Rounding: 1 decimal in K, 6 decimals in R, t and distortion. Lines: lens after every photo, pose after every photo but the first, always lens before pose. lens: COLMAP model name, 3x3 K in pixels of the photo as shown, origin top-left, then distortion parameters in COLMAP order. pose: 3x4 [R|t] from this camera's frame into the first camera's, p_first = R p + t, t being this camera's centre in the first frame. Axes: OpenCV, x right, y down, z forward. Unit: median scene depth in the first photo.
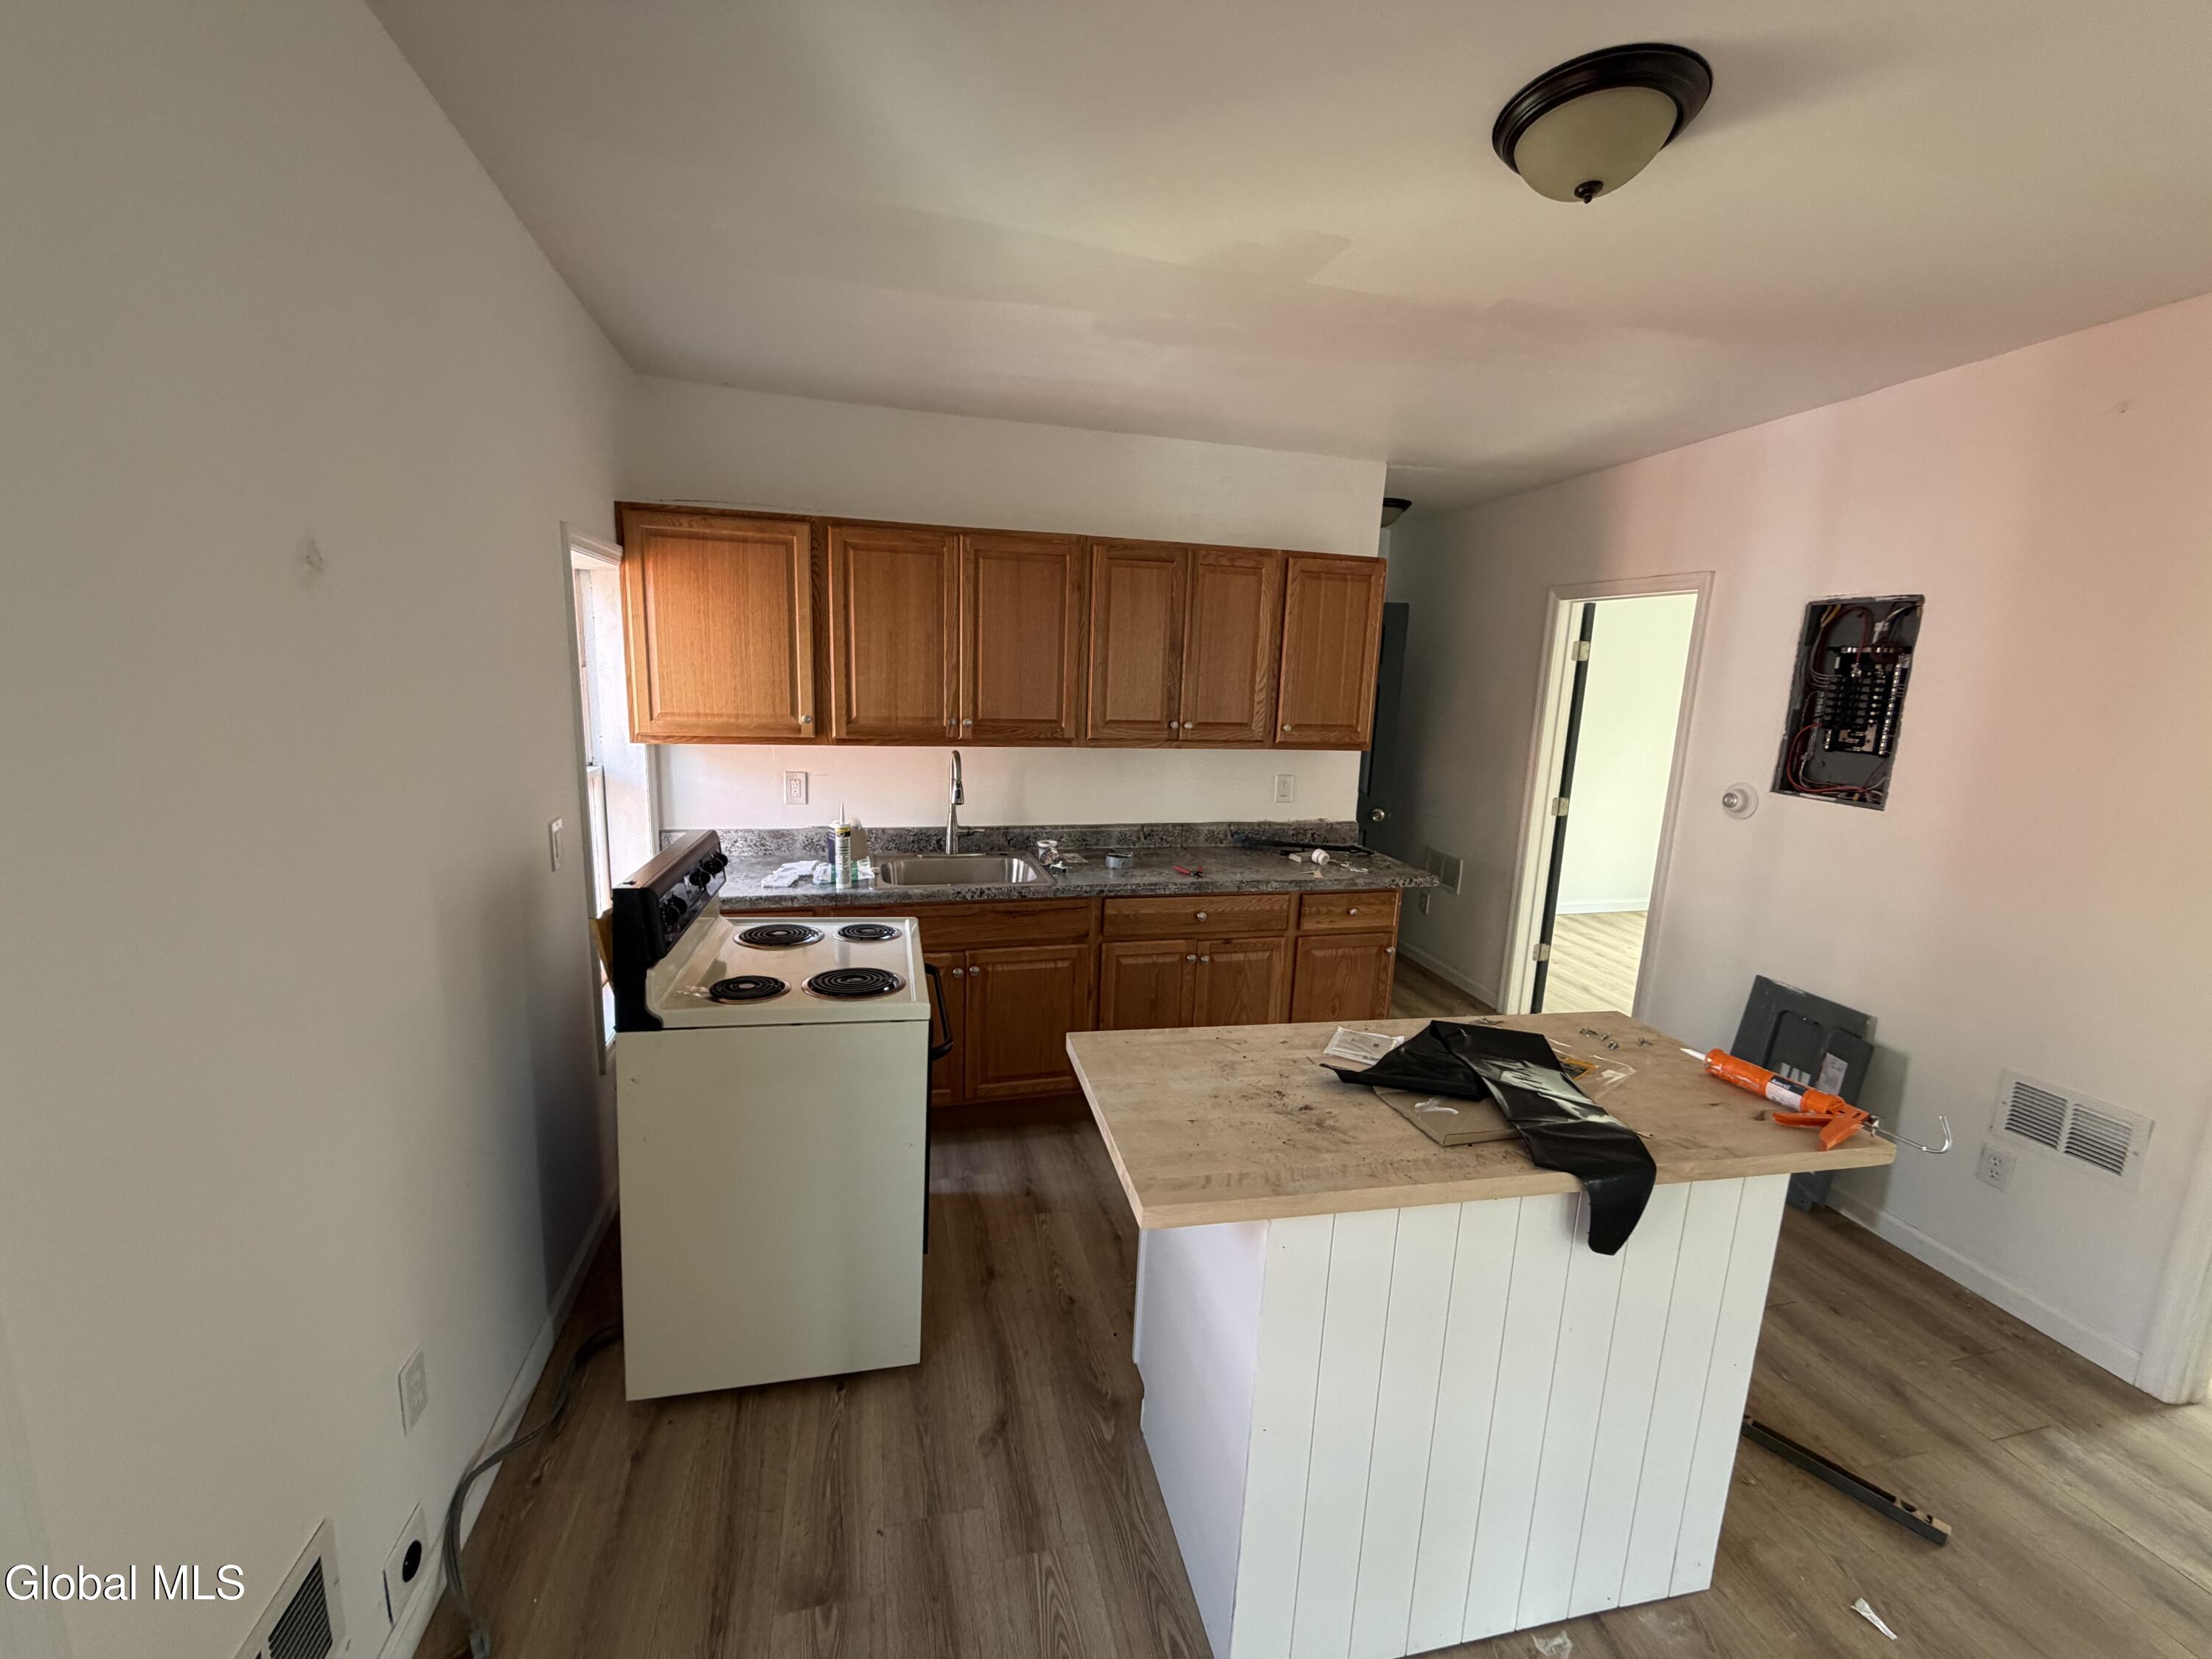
lens RADIAL K [[887.4, 0, 1106.7], [0, 887.4, 826.8], [0, 0, 1]] dist [0.003197, 0.000539]
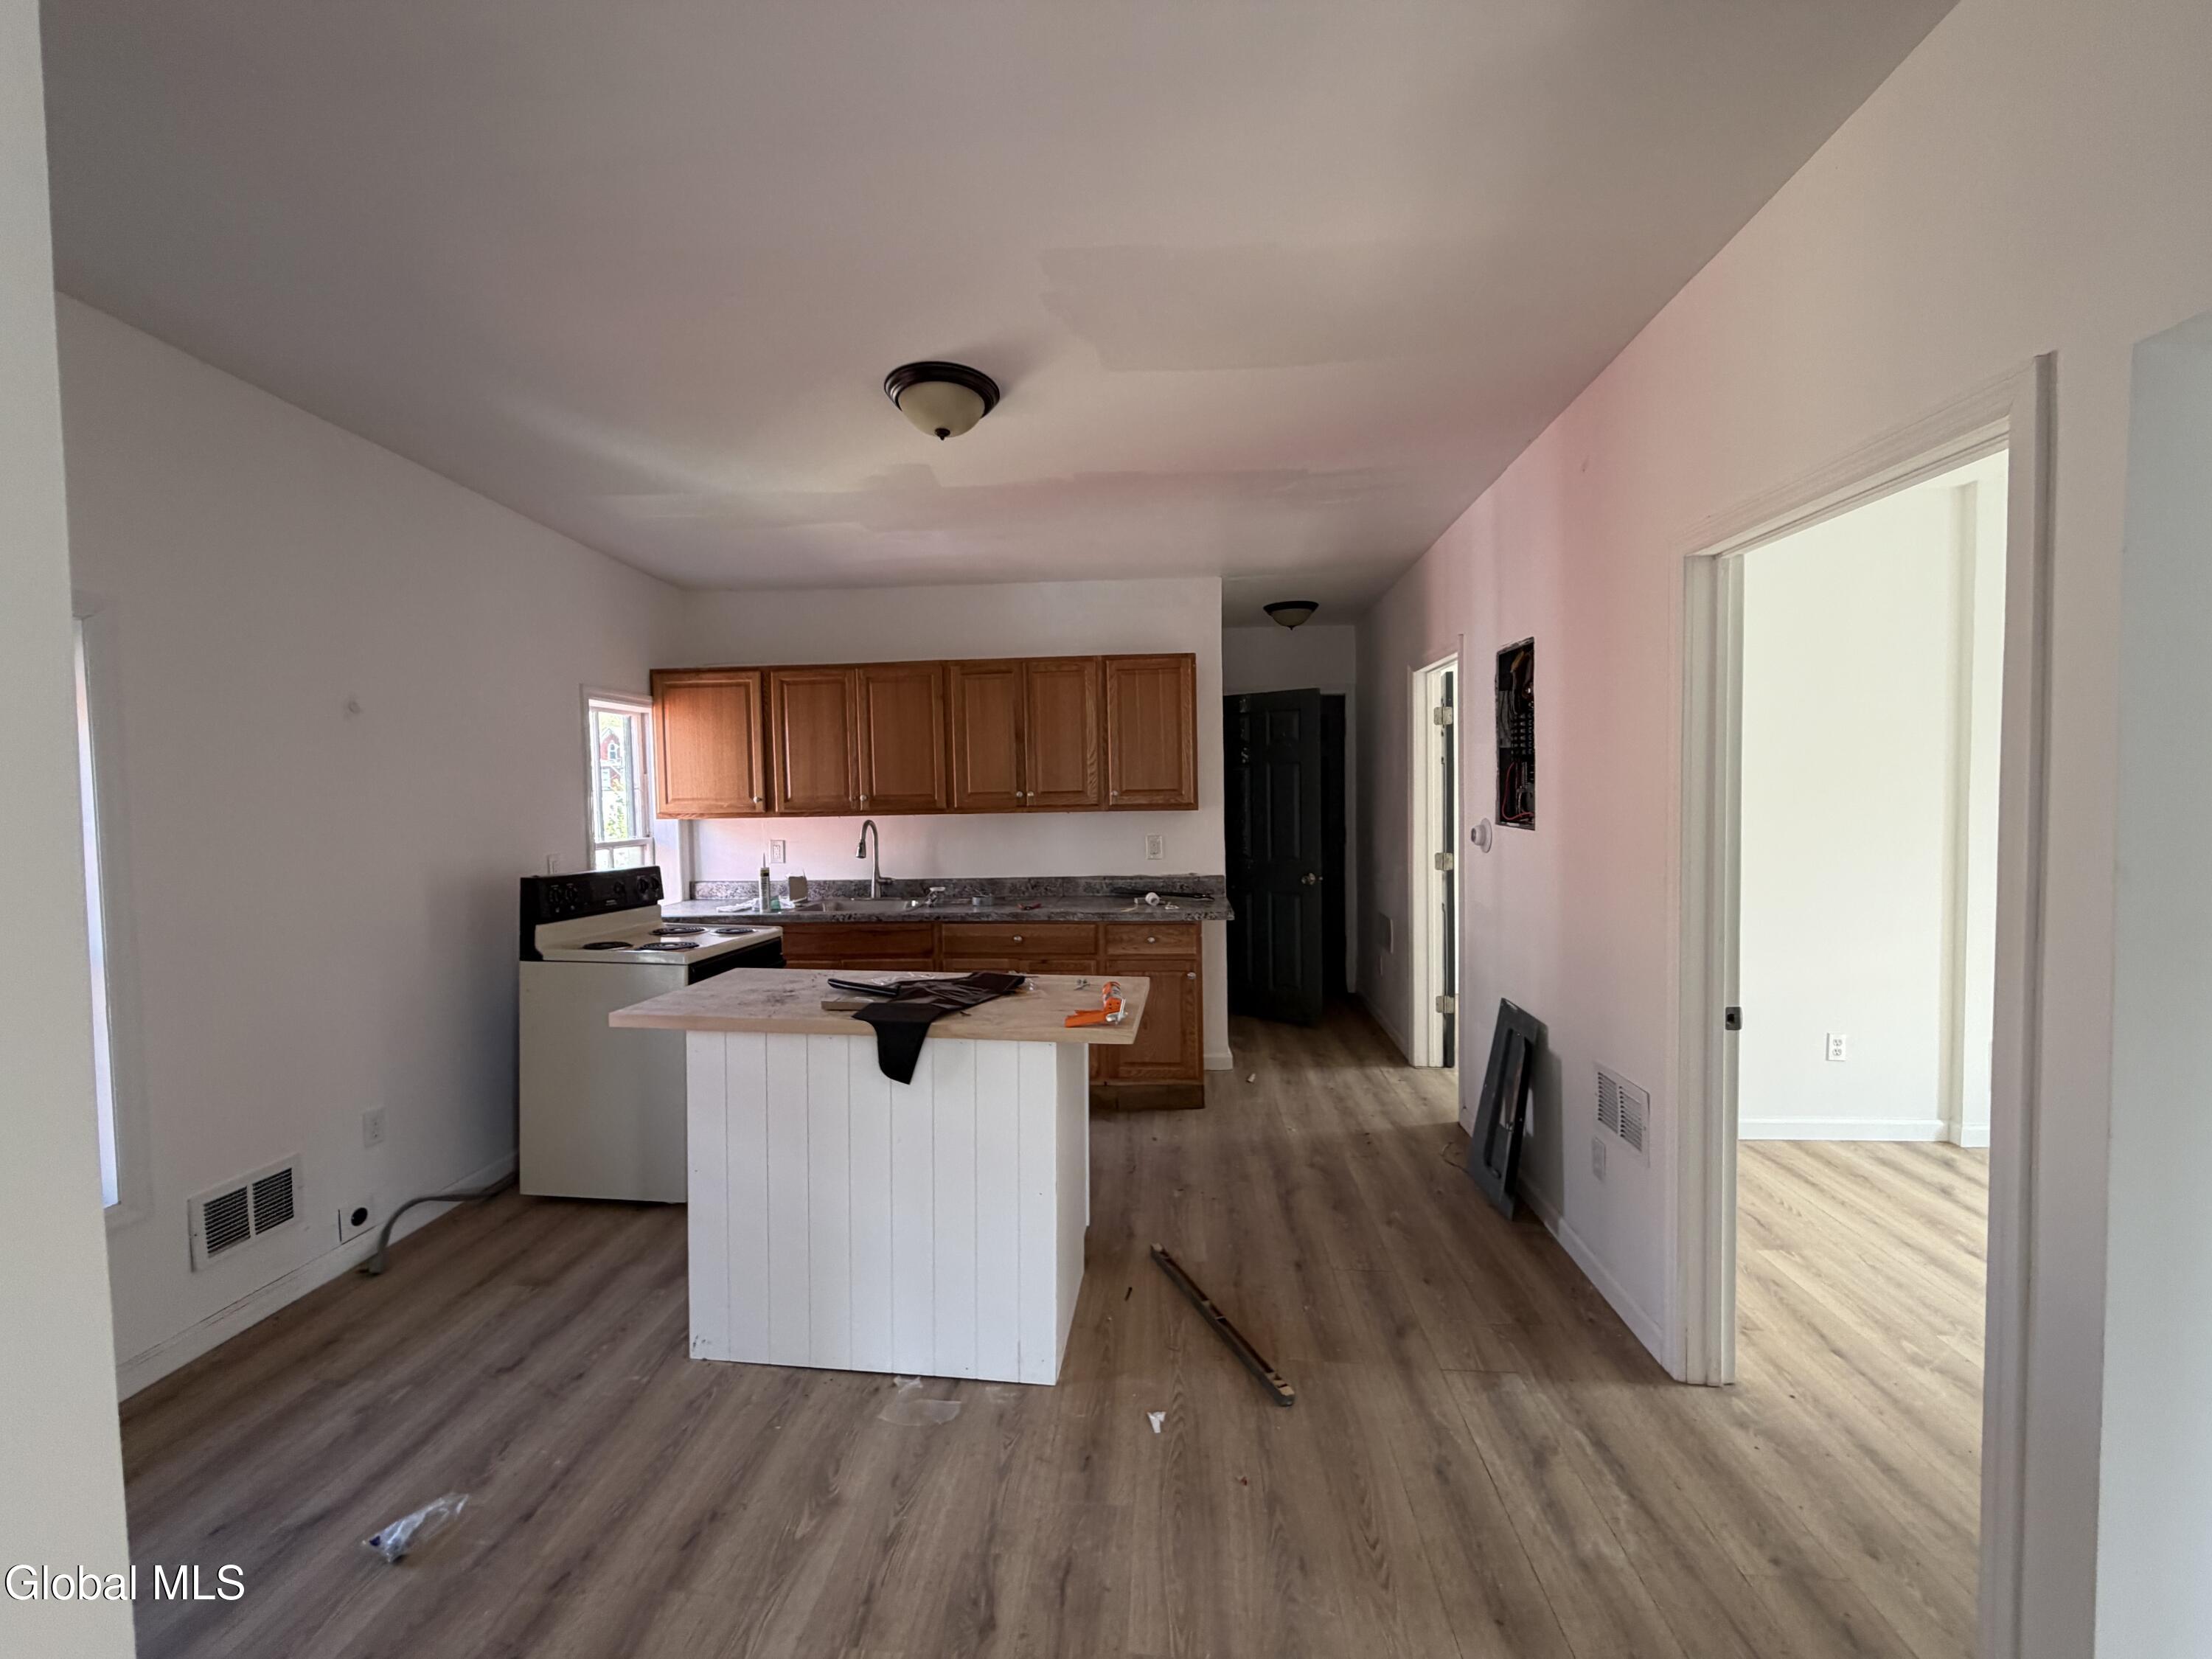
lens RADIAL K [[887.4, 0, 1107.8], [0, 887.4, 830.4], [0, 0, 1]] dist [0.003197, 0.000539]
pose [[0.943114, -0.037806, -0.330314, 0.670126], [-0.008038, 0.990630, -0.136334, 0.121383], [0.332373, 0.131234, 0.933973, -0.170949]]
